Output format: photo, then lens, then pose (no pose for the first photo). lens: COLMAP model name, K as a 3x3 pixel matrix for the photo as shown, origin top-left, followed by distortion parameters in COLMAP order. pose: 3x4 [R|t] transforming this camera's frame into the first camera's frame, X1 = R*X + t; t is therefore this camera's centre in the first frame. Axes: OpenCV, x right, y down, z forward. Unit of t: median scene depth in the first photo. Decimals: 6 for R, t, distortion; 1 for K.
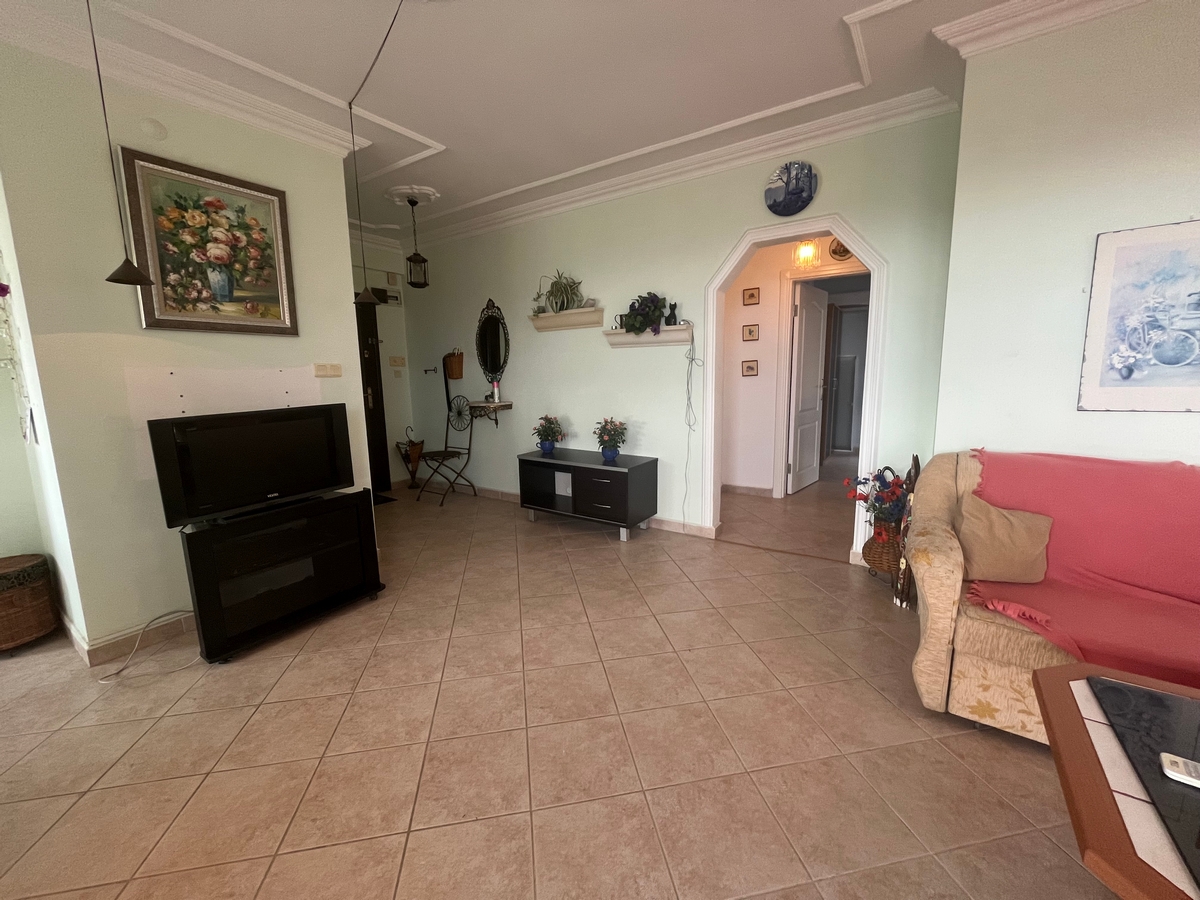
lens RADIAL K [[484.4, 0, 595.1], [0, 484.4, 449.5], [0, 0, 1]] dist [-0.002449, -0.000055]
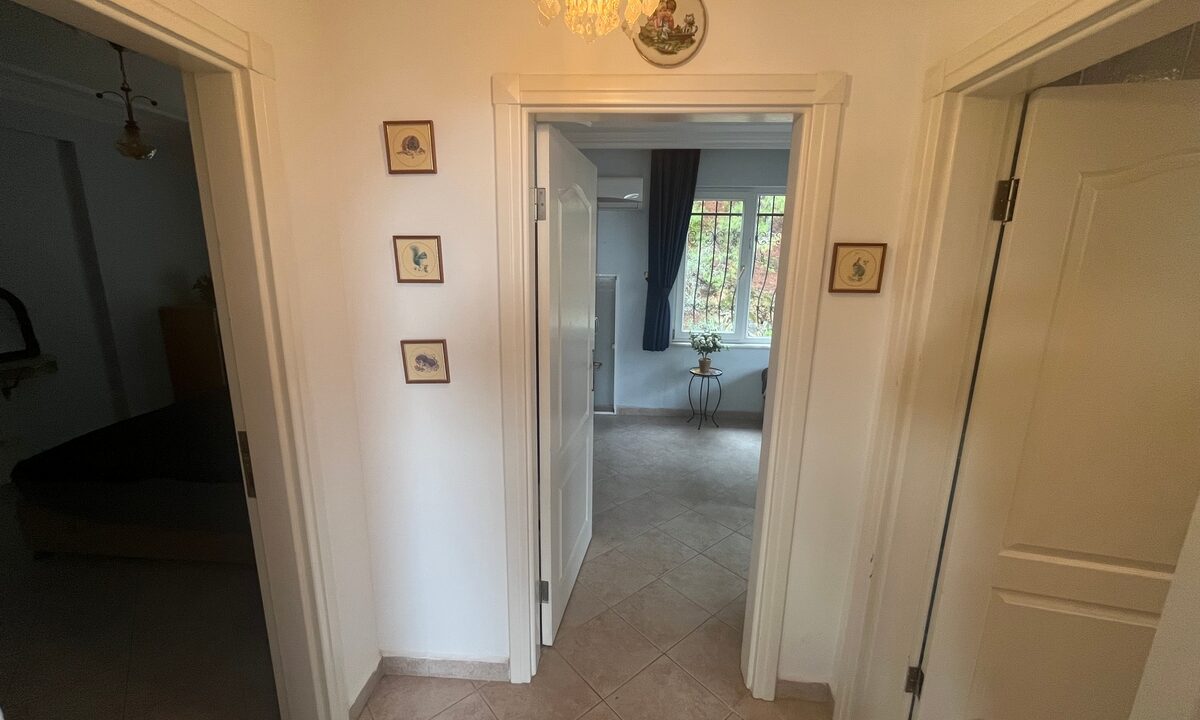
lens RADIAL K [[482.7, 0, 599.2], [0, 482.7, 357.5], [0, 0, 1]] dist [-0.003106, -0.000622]
pose [[0.856784, -0.075559, 0.510110, 0.622675], [0.046035, 0.996465, 0.070278, -0.469553], [-0.513617, -0.036730, 0.857233, 1.594279]]
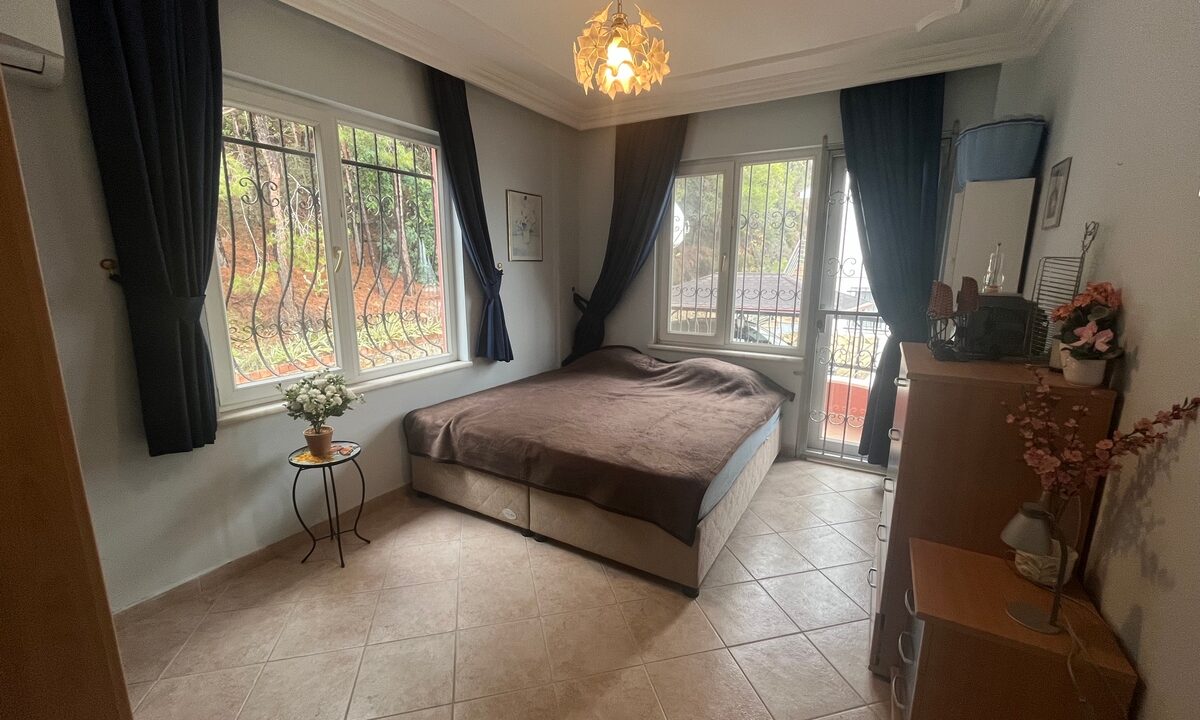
lens RADIAL K [[482.7, 0, 598.0], [0, 482.7, 358.2], [0, 0, 1]] dist [-0.003106, -0.000622]
pose [[-0.073780, -0.172834, 0.982184, 1.083430], [0.143514, 0.972777, 0.181959, -0.565360], [-0.986894, 0.154382, -0.046967, 2.712626]]
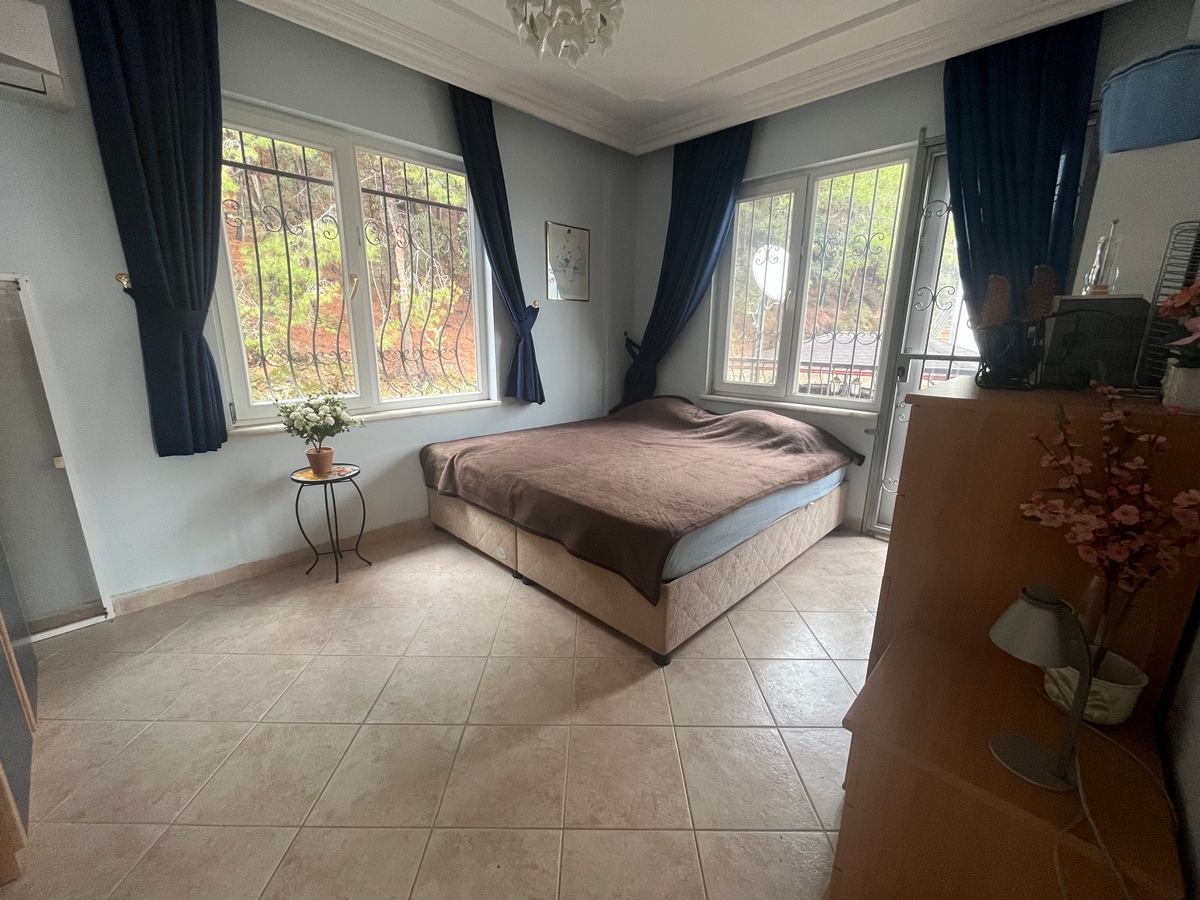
lens RADIAL K [[484.4, 0, 598.4], [0, 484.4, 448.1], [0, 0, 1]] dist [-0.002449, -0.000055]
pose [[0.171566, -0.213355, 0.961792, 1.204679], [0.133451, 0.972303, 0.191882, -0.419359], [-0.976092, 0.095432, 0.195287, 2.419997]]
